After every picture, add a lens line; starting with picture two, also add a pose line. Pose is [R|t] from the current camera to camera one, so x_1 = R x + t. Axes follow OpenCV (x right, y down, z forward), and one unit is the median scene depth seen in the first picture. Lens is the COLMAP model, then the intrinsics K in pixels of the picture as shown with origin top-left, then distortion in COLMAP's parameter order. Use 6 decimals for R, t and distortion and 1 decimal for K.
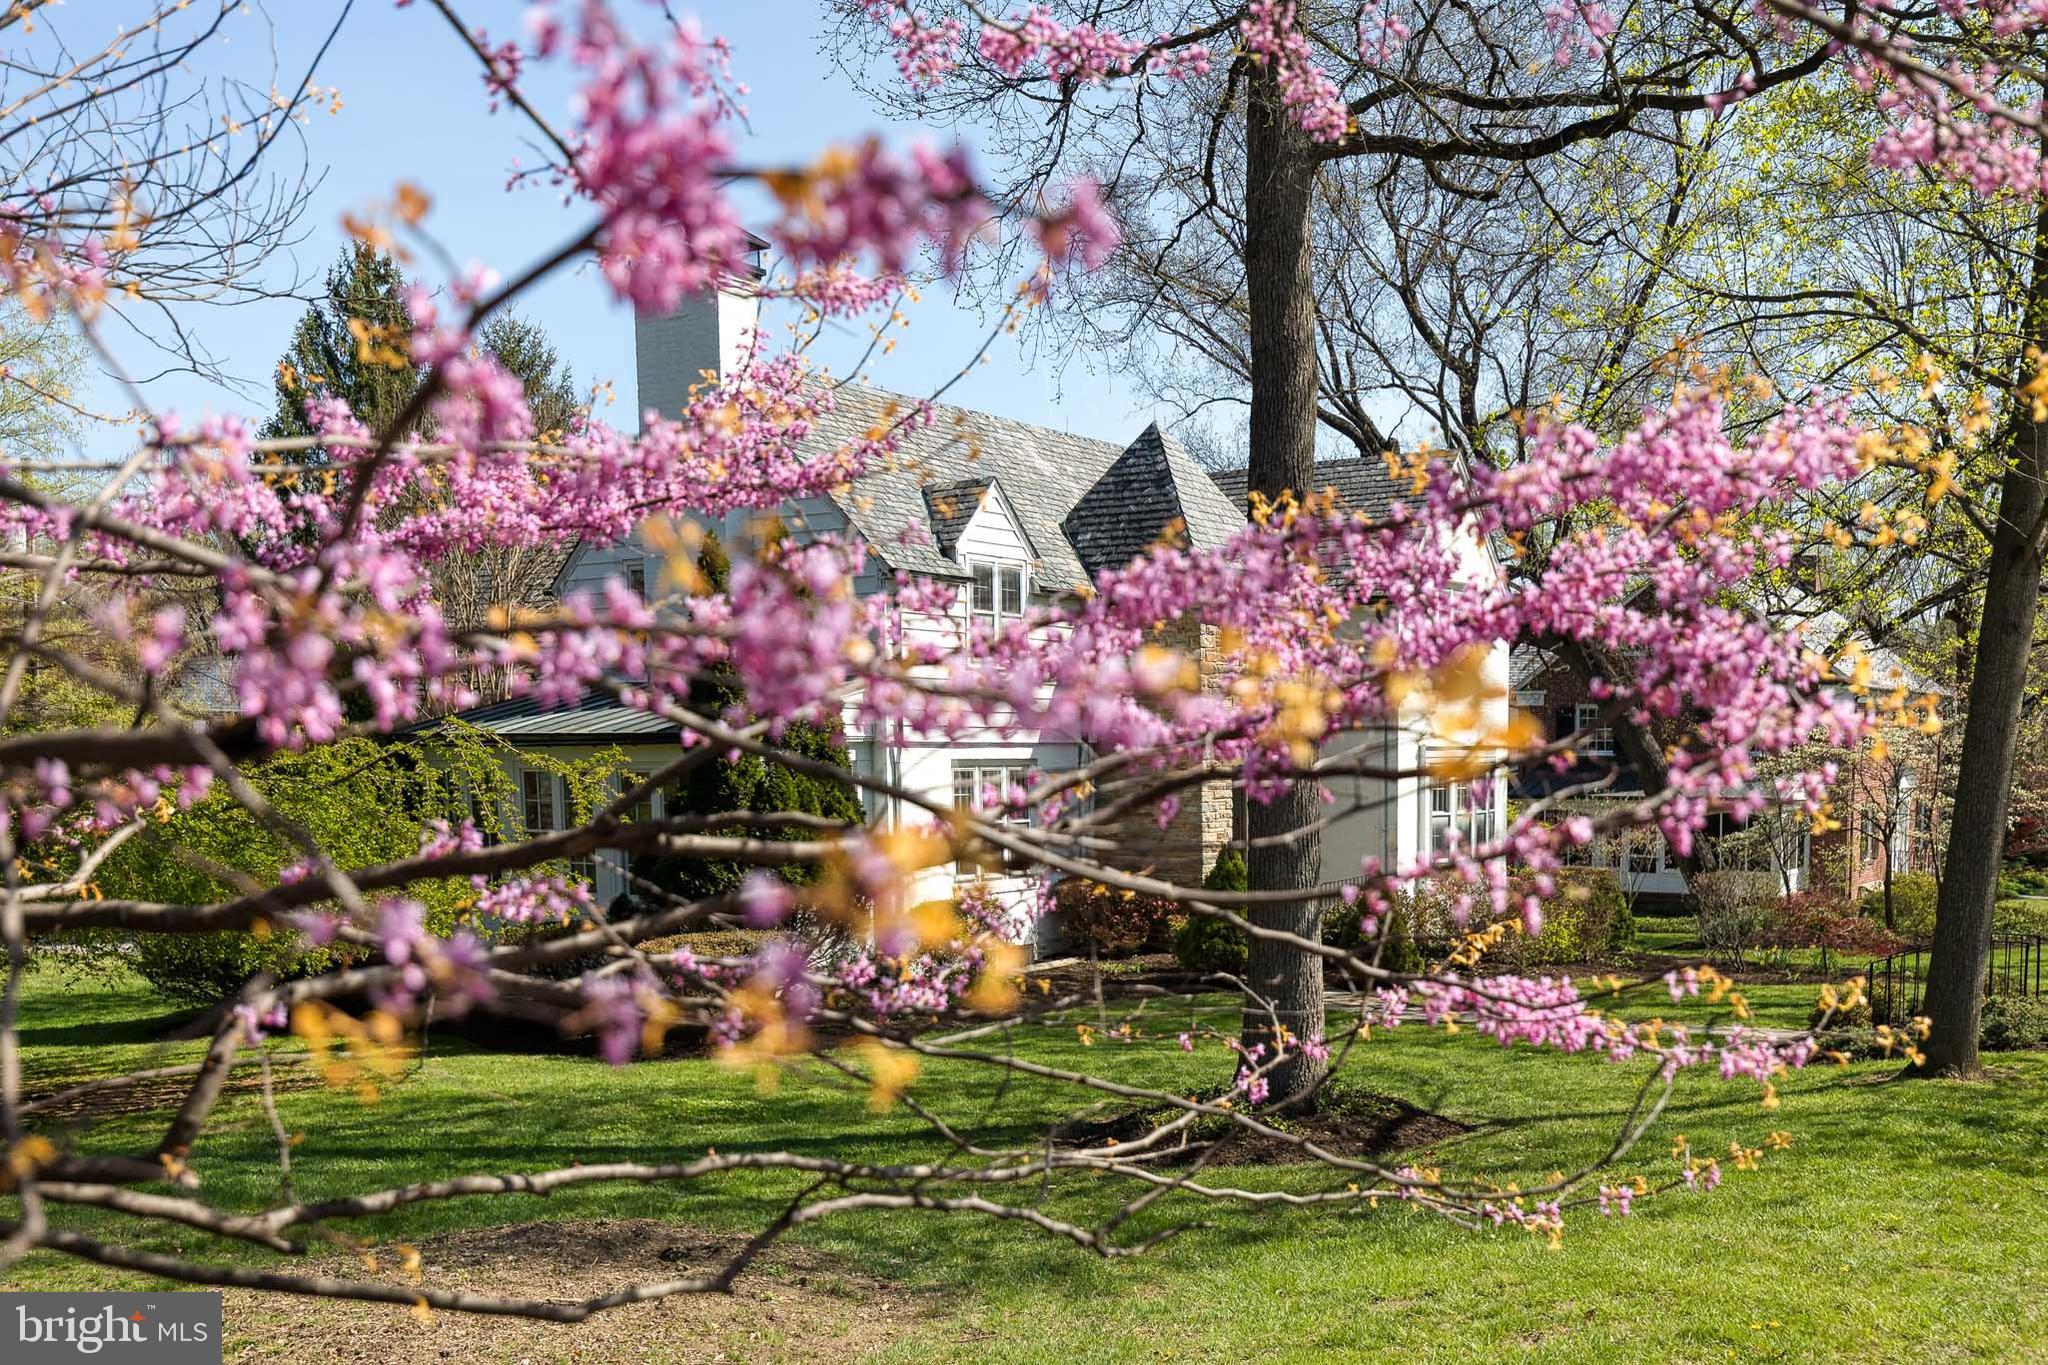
lens RADIAL K [[2021.2, 0, 1012.2], [0, 2021.2, 905.5], [0, 0, 1]] dist [0.012571, 0.009492]
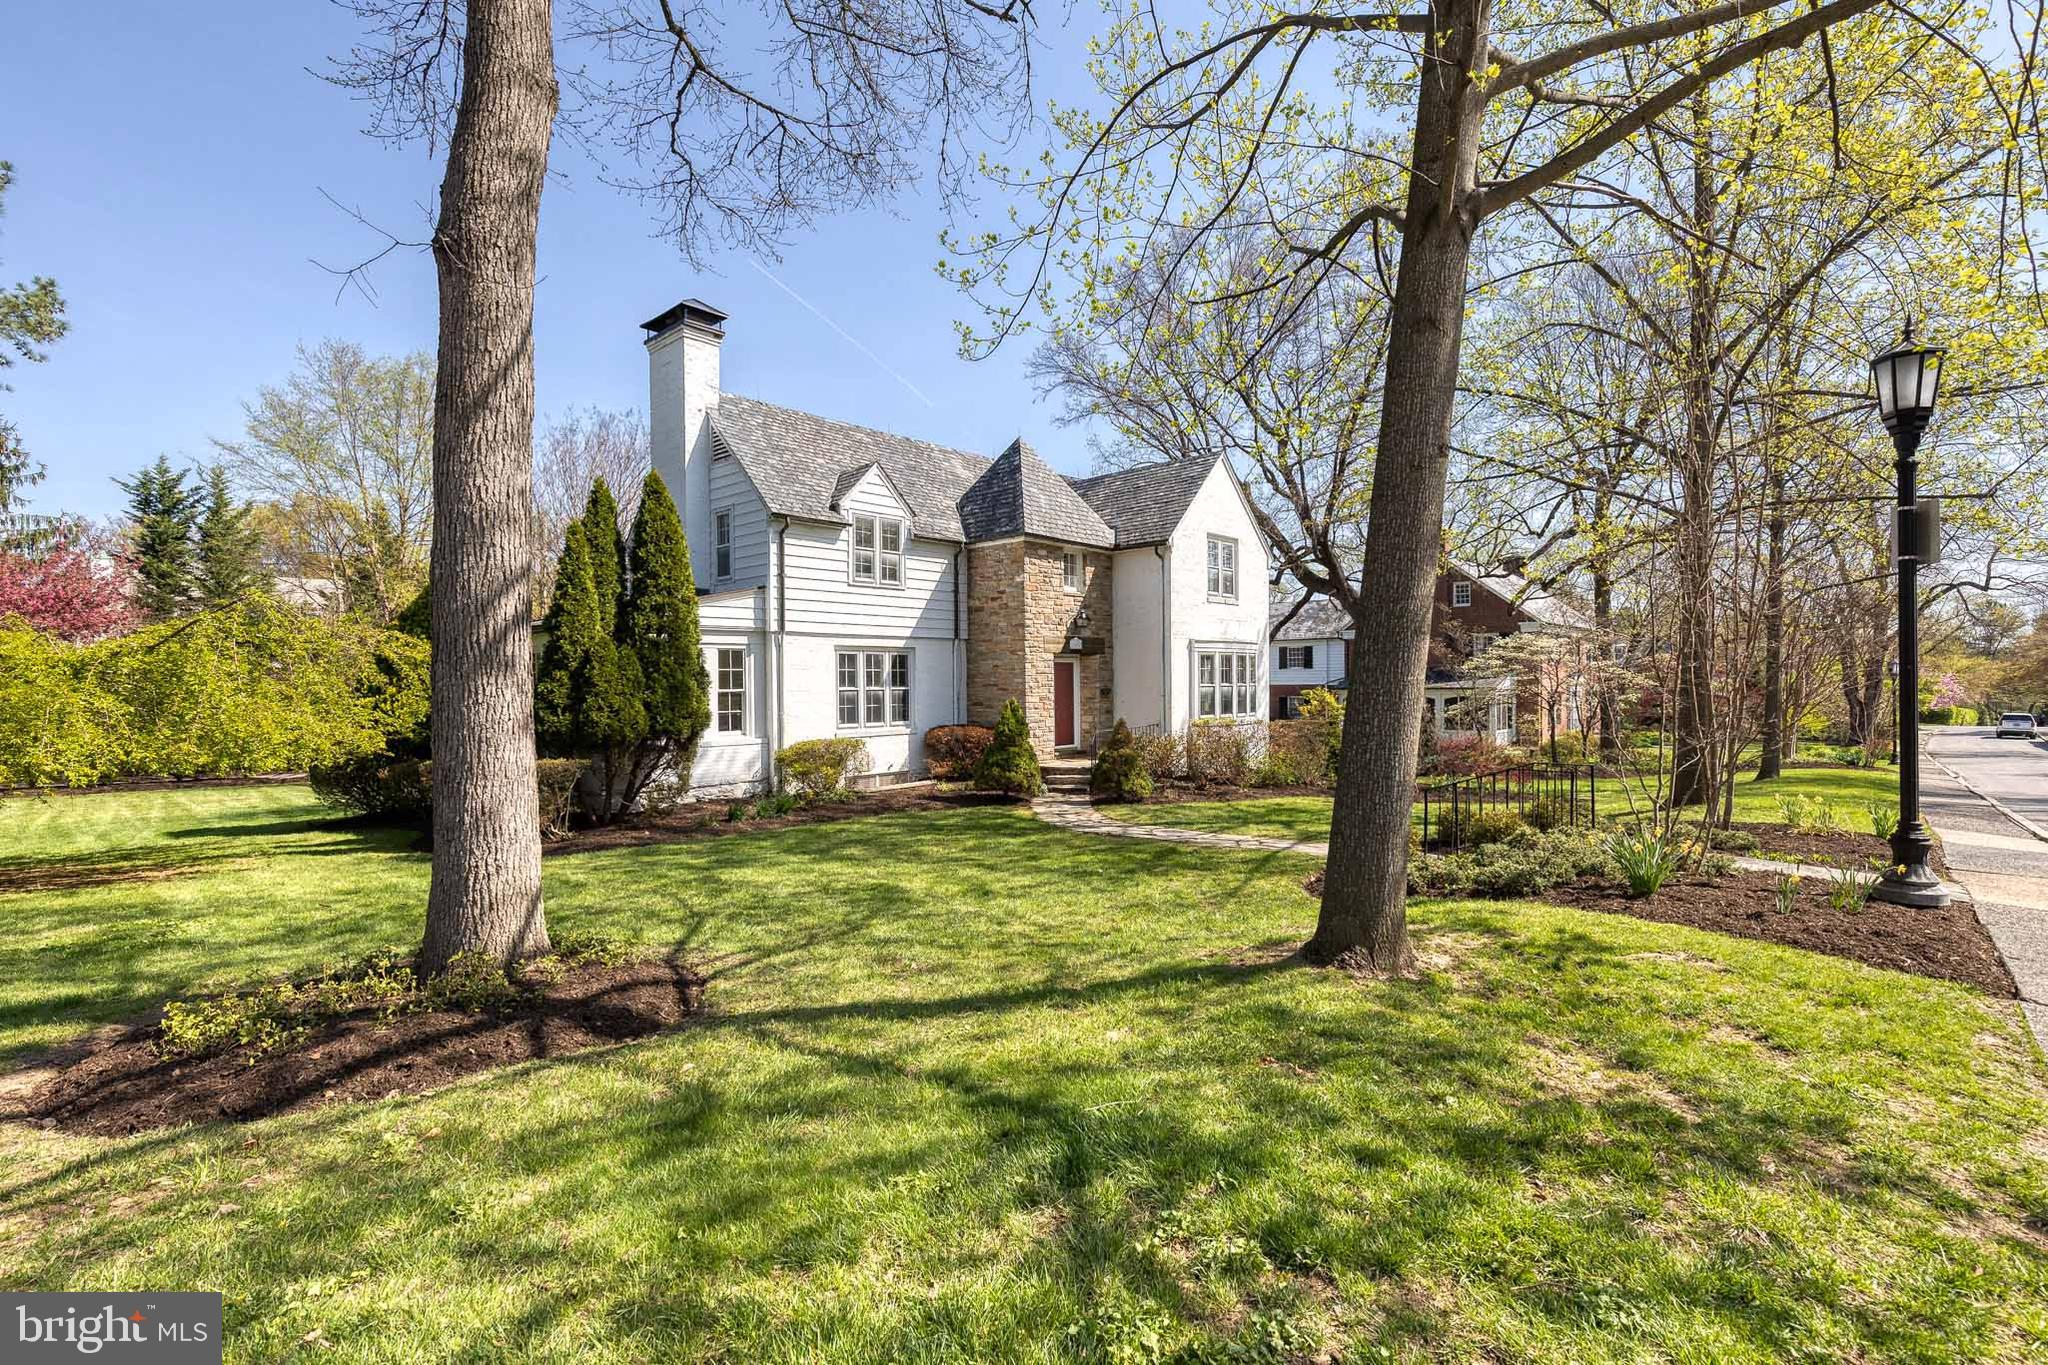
lens RADIAL K [[921.3, 0, 1039.8], [0, 921.3, 698.7], [0, 0, 1]] dist [0.005165, -0.000442]
pose [[0.990624, -0.005602, -0.136504, 0.216162], [-0.002407, 0.998288, -0.058439, 0.006169], [0.136598, 0.058220, 0.988914, 0.361632]]
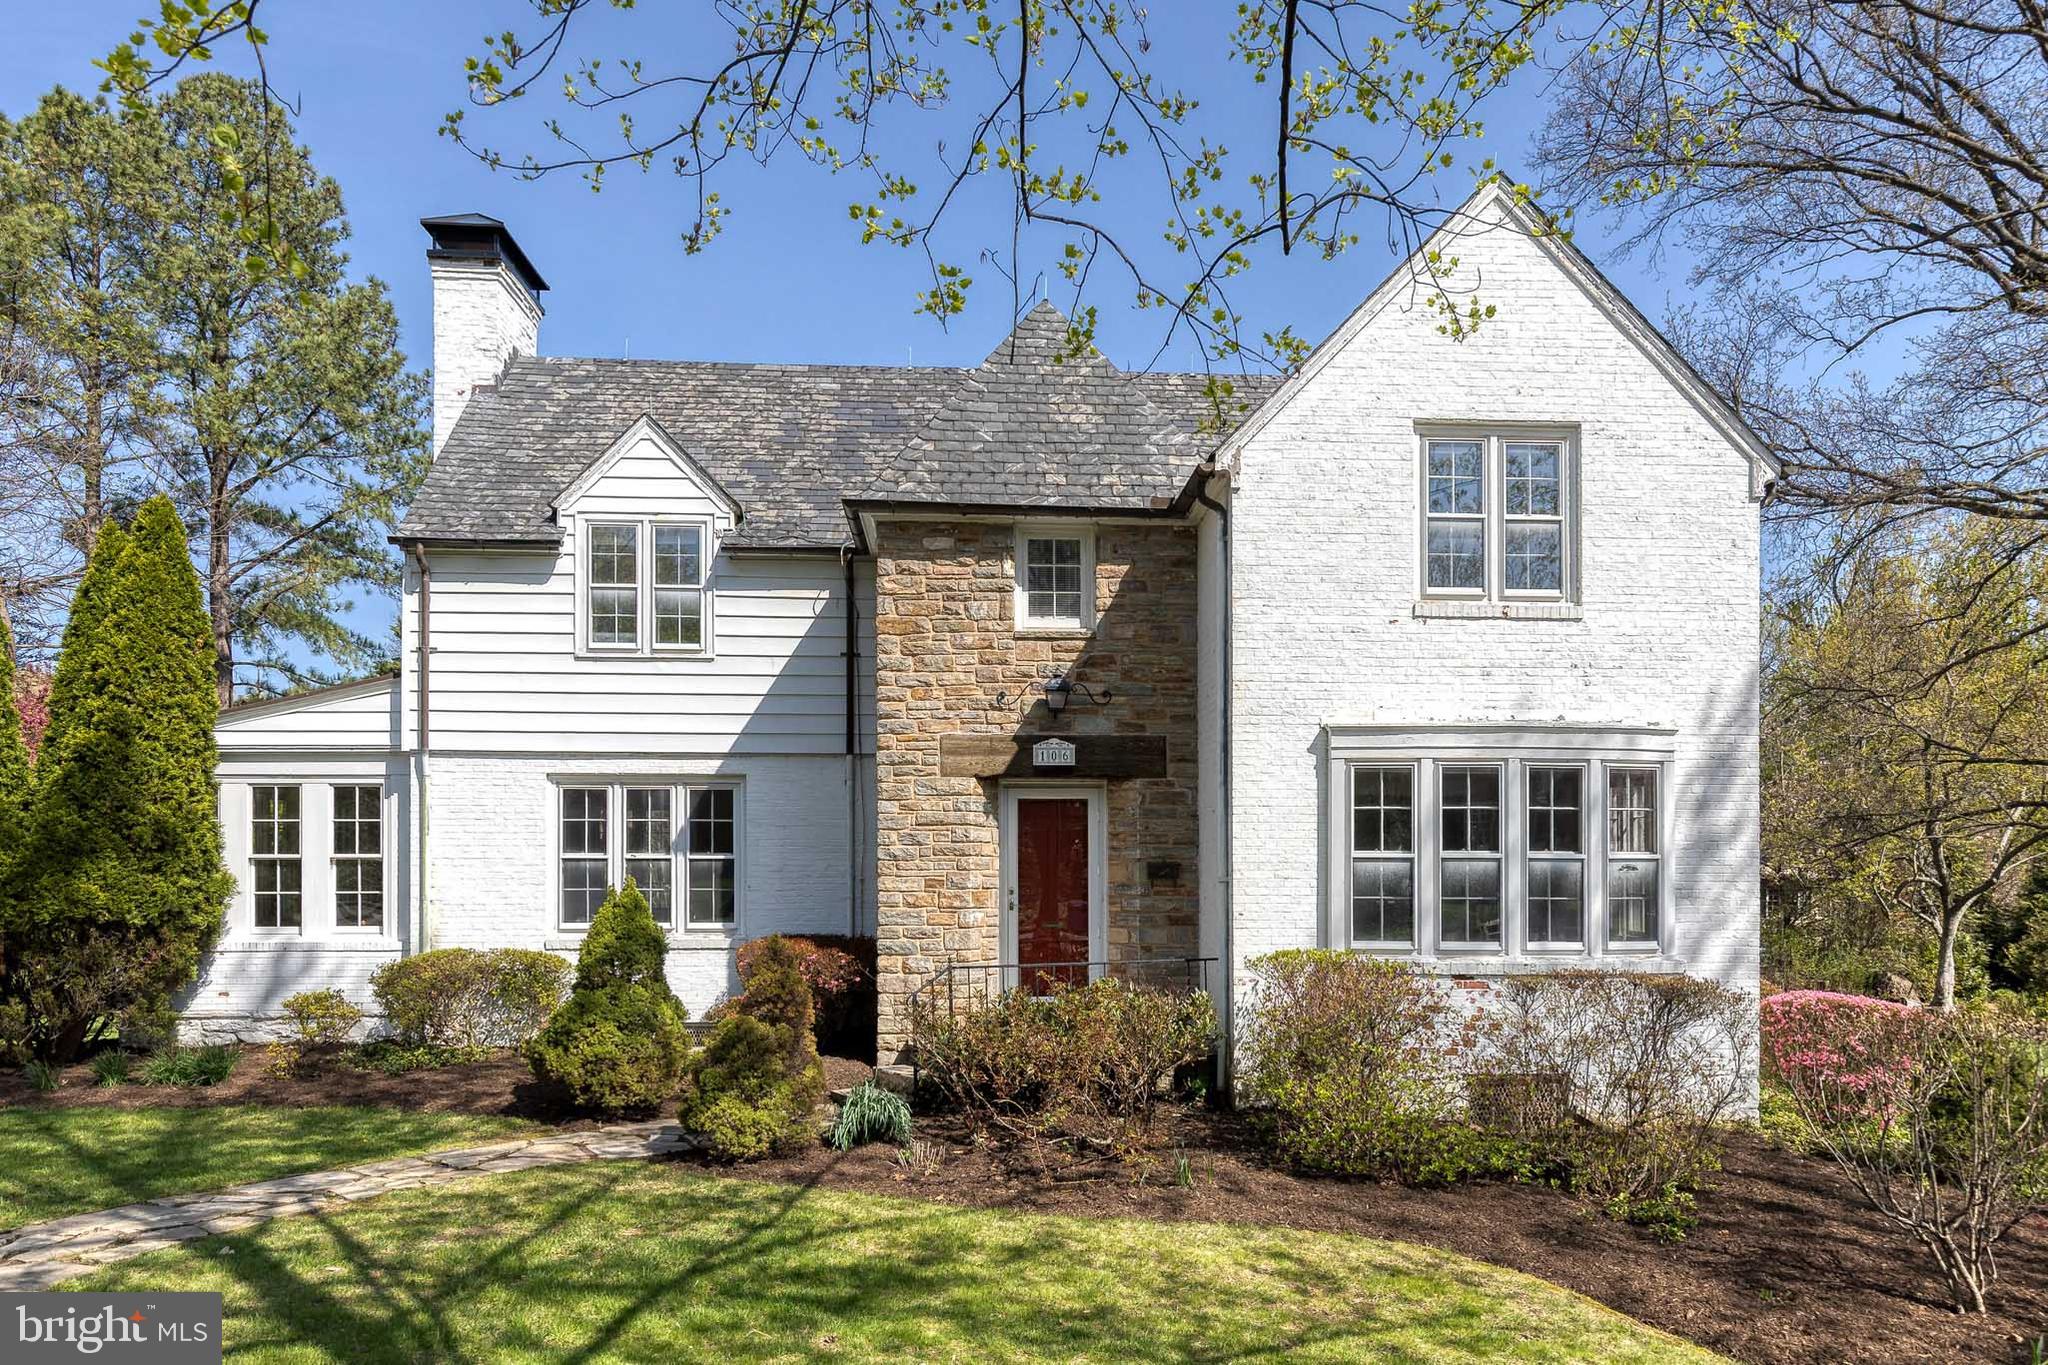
lens RADIAL K [[1264.6, 0, 1083.0], [0, 1264.6, 860.4], [0, 0, 1]] dist [-0.002947, -0.000313]
pose [[0.633854, 0.004390, -0.773440, 0.497545], [-0.058516, 0.997390, -0.042294, -0.030828], [0.771236, 0.072067, 0.632457, 0.875370]]
